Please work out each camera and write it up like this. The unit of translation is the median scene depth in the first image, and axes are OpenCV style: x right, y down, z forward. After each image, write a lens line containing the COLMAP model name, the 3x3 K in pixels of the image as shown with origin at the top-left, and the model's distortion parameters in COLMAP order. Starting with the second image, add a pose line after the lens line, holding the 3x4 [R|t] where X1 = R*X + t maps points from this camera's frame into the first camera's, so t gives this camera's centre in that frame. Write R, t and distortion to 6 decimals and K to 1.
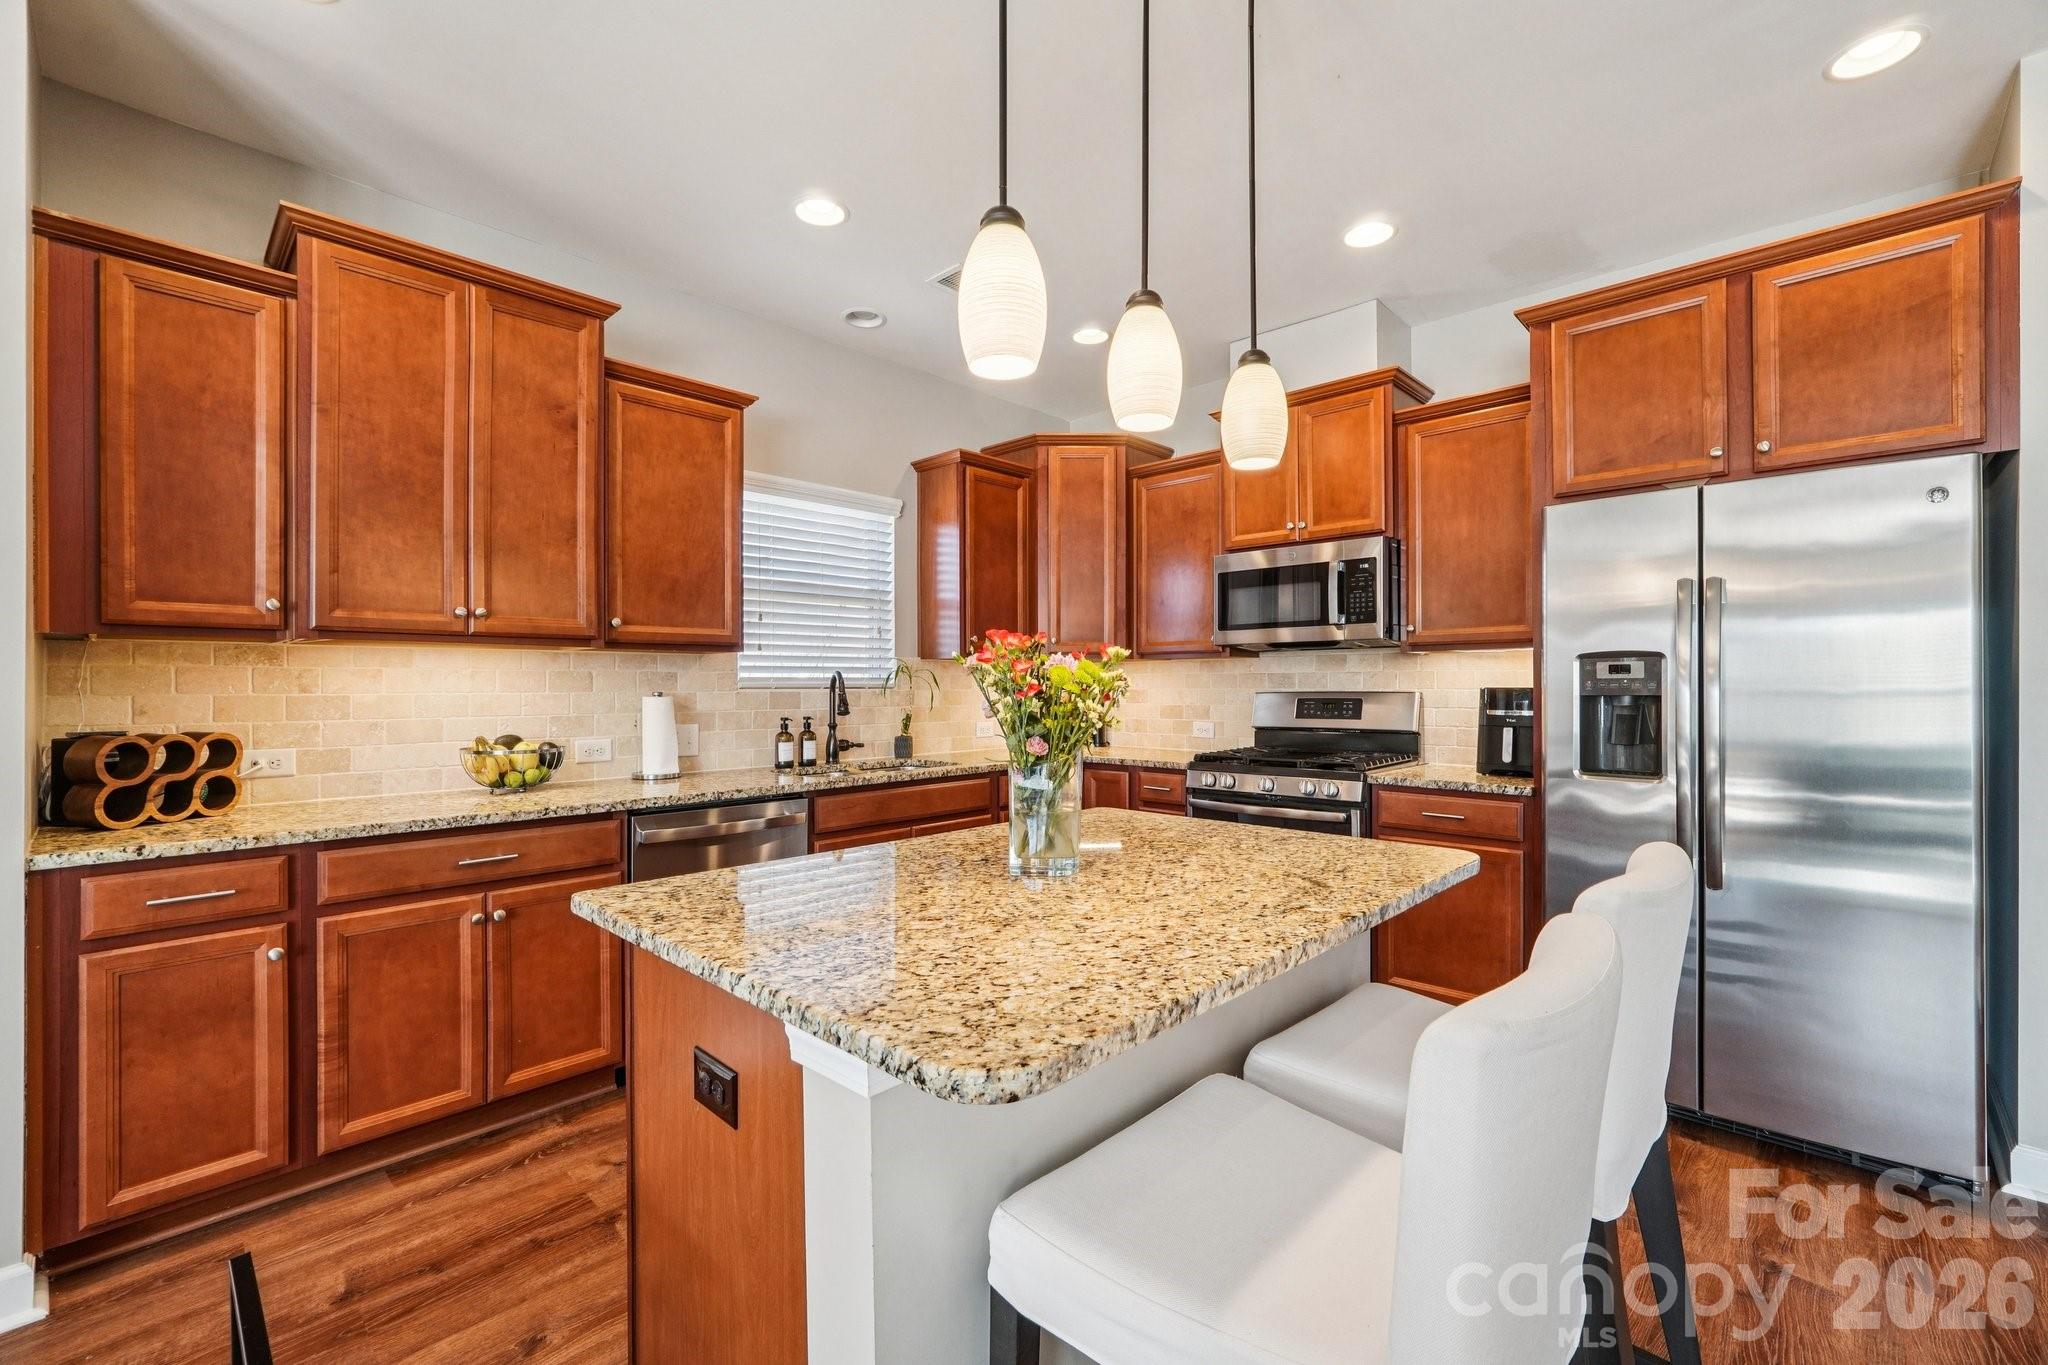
lens RADIAL K [[851.1, 0, 1028.1], [0, 851.1, 685.9], [0, 0, 1]] dist [-0.015609, 0.003065]
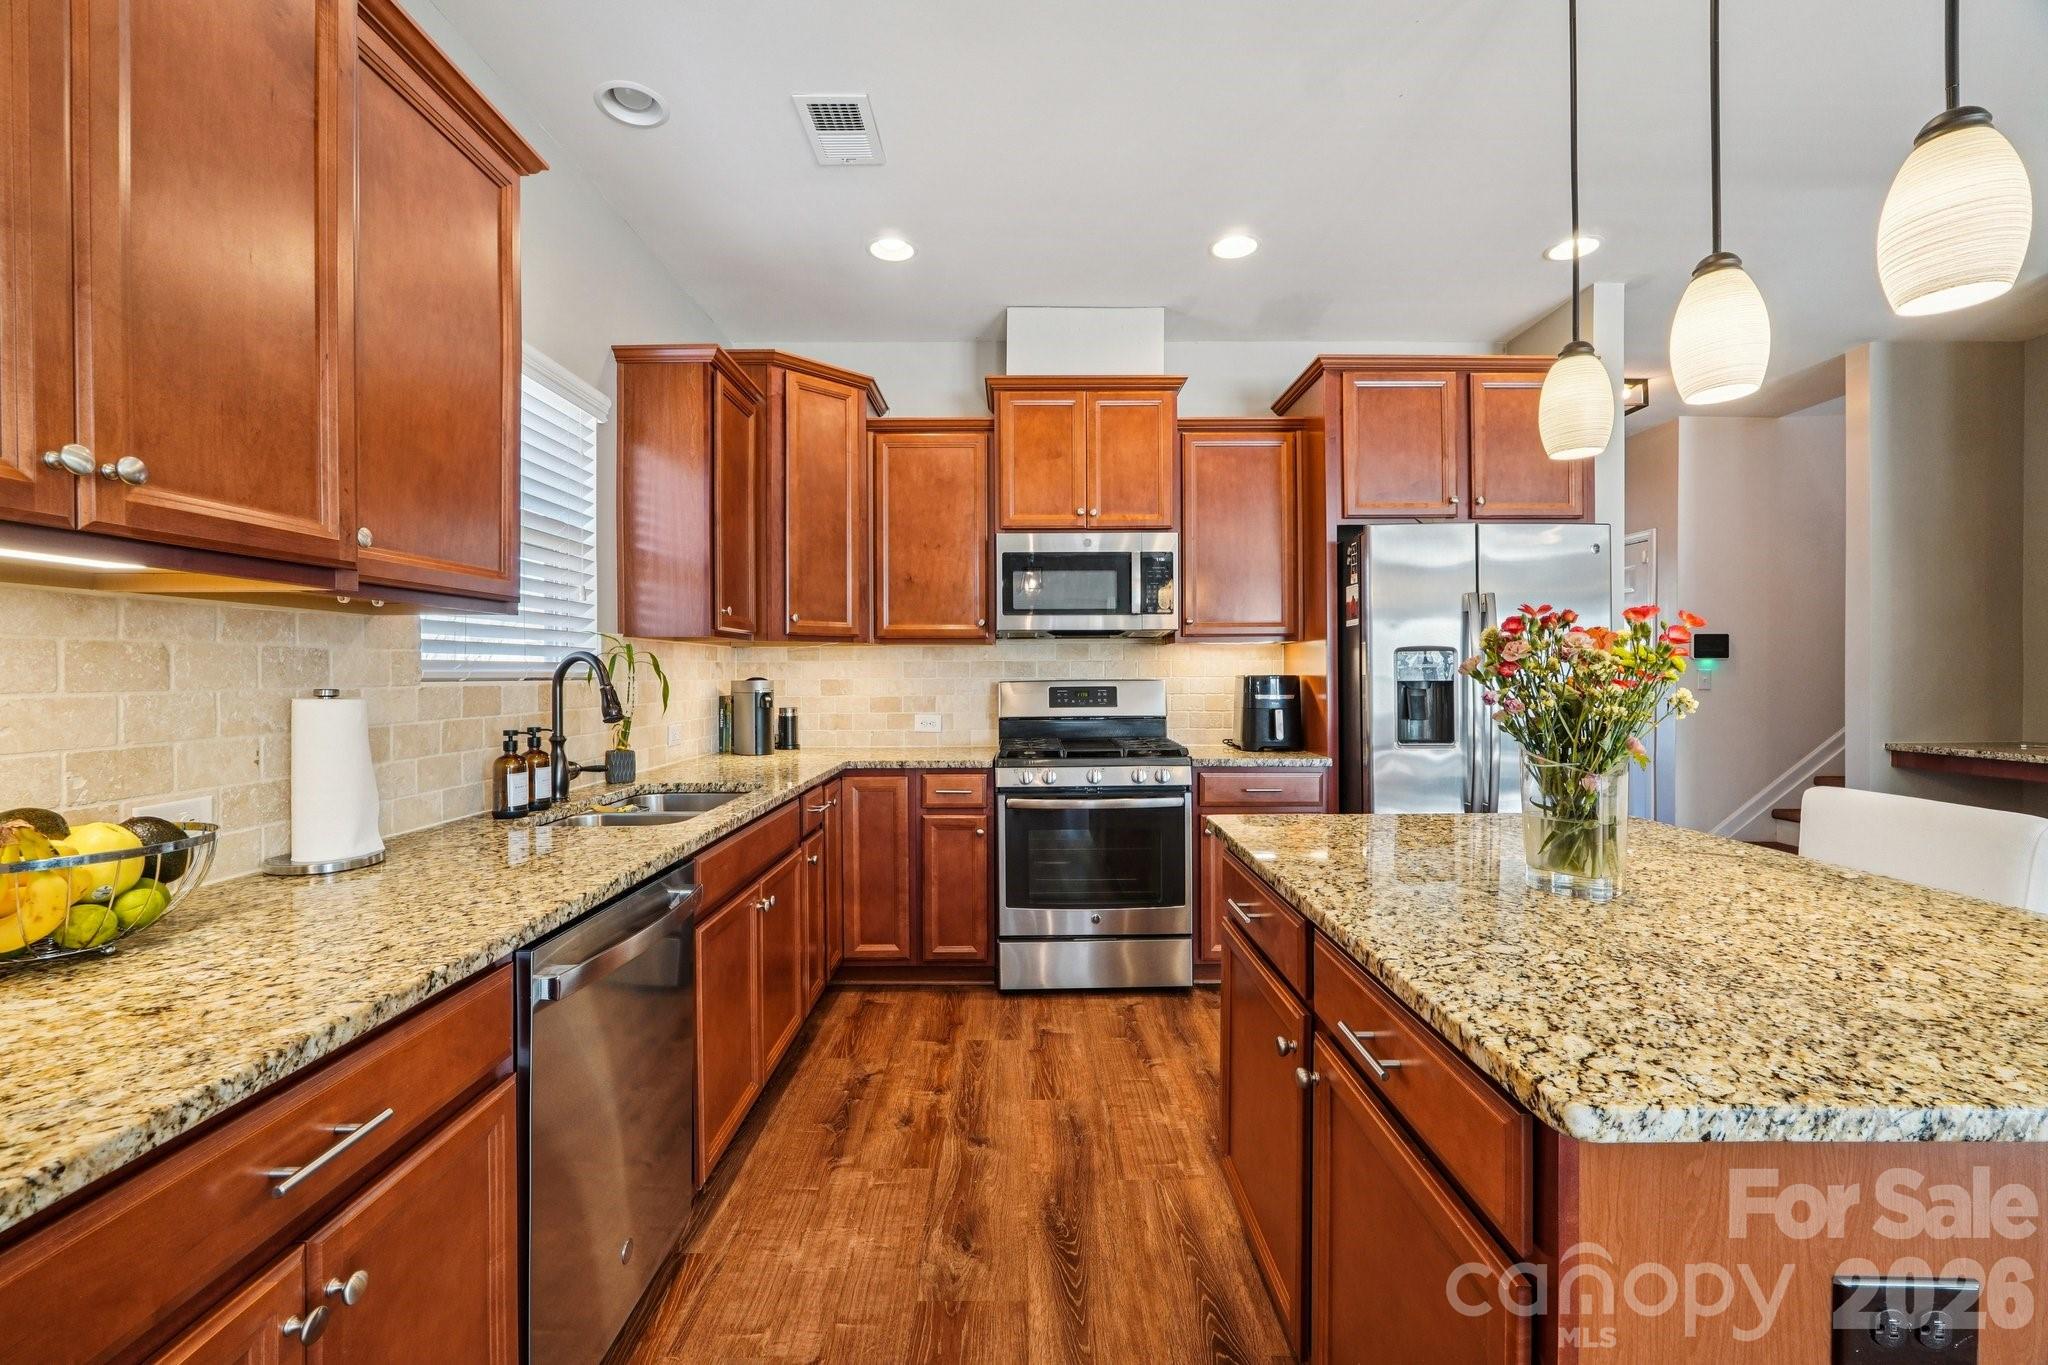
lens RADIAL K [[851.1, 0, 1021.5], [0, 851.1, 676.5], [0, 0, 1]] dist [-0.015609, 0.003065]
pose [[0.731267, -0.003387, 0.682083, -0.437324], [0.002800, 0.999994, 0.001964, 0.000250], [-0.682085, 0.000474, 0.731272, 0.346755]]
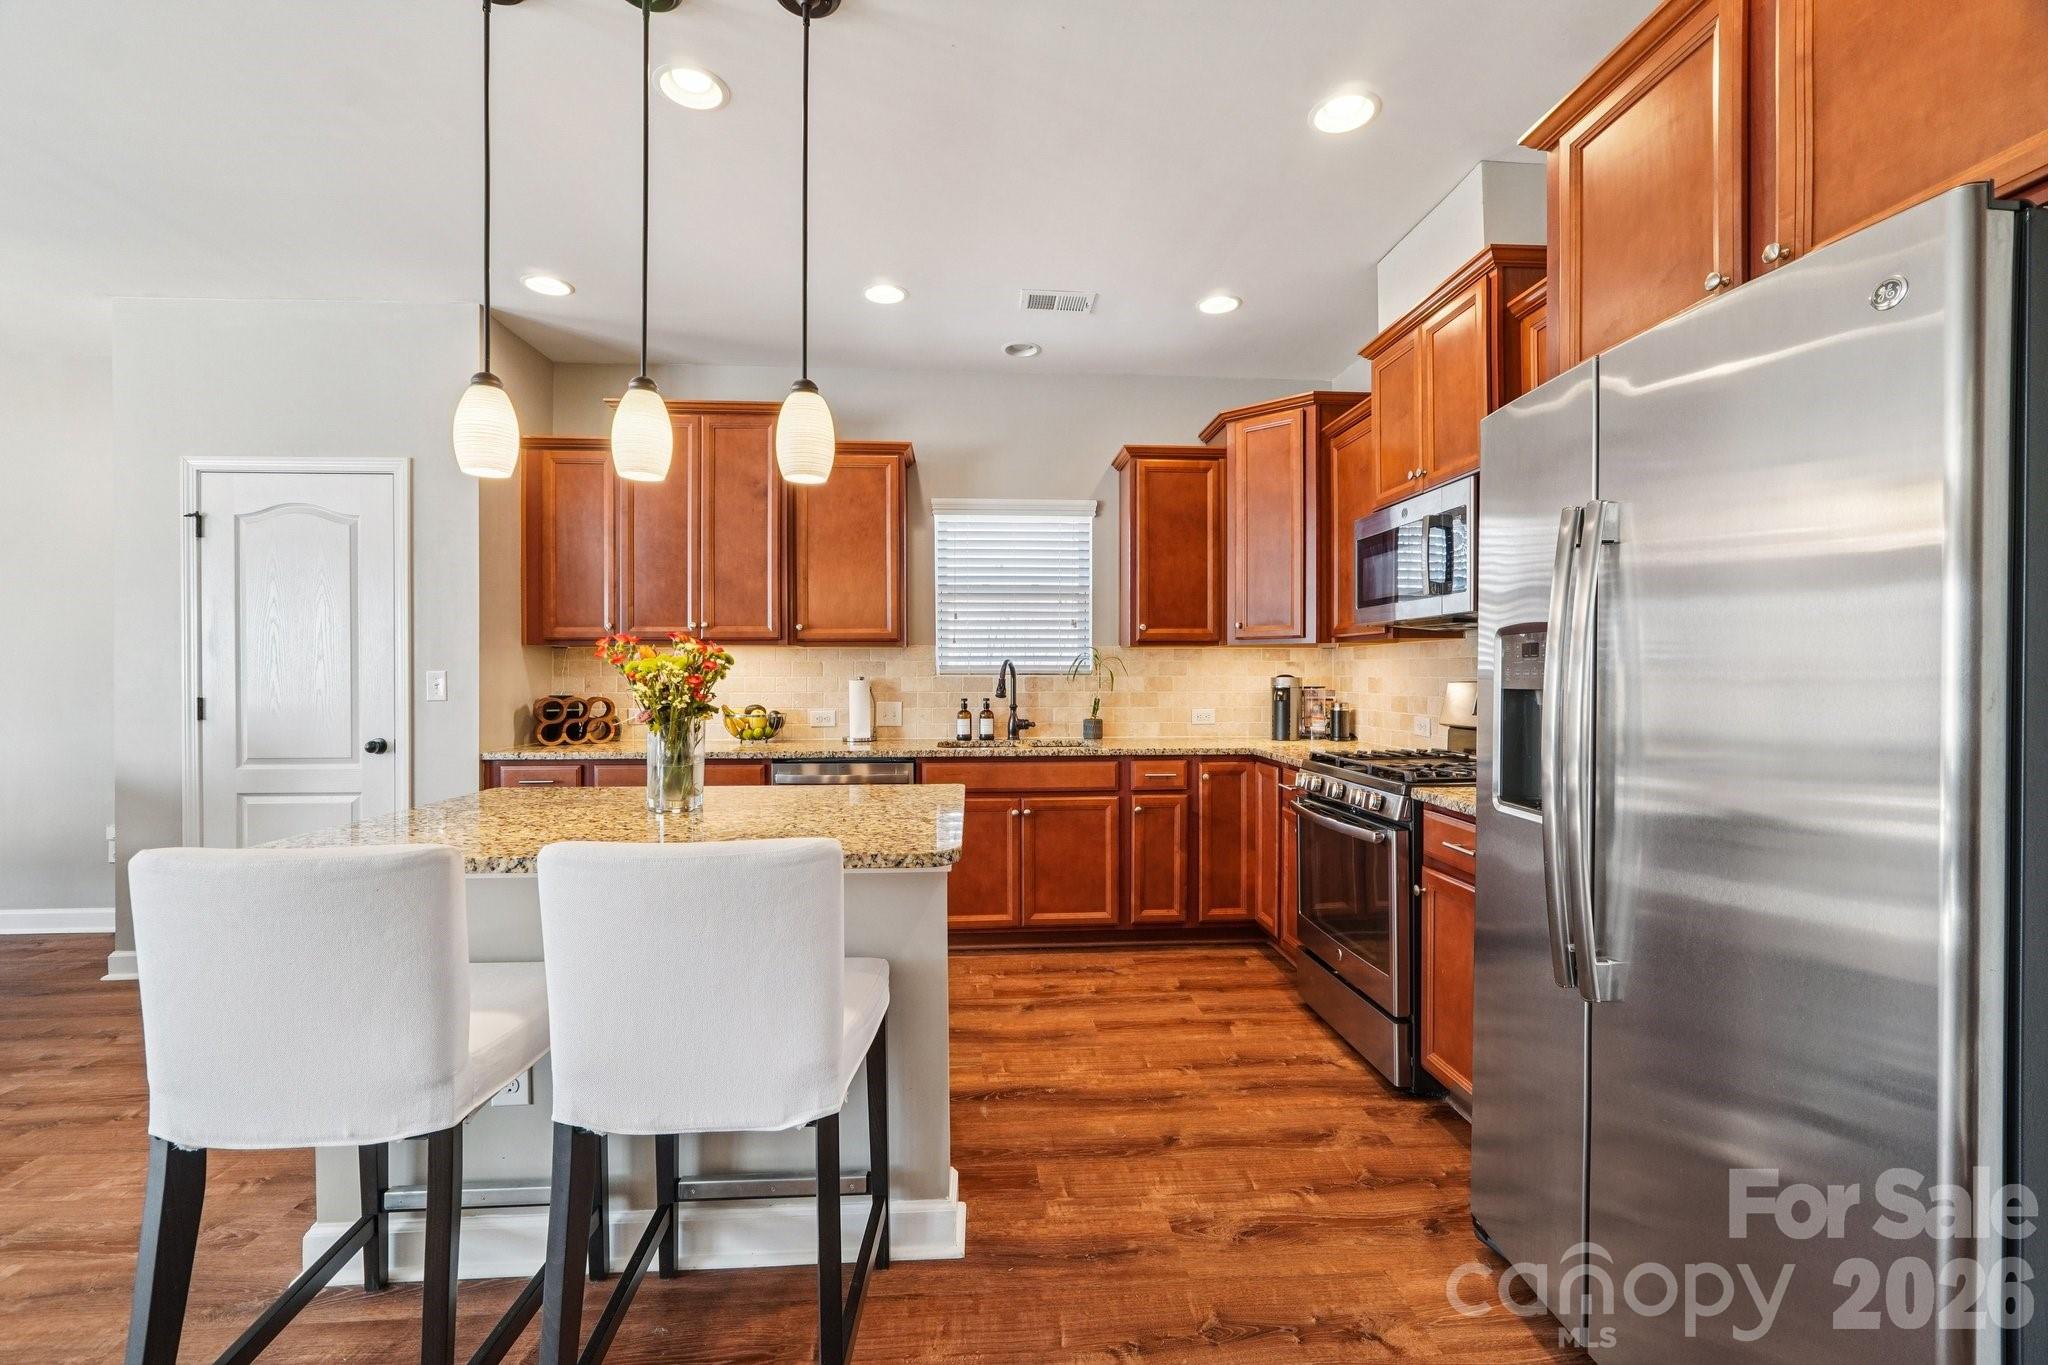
lens RADIAL K [[851.1, 0, 1036.3], [0, 851.1, 676.1], [0, 0, 1]] dist [-0.015609, 0.003065]
pose [[0.743458, 0.005166, -0.668762, 0.614610], [-0.002024, 0.999983, 0.005475, -0.001540], [0.668779, -0.002717, 0.743456, 0.173138]]
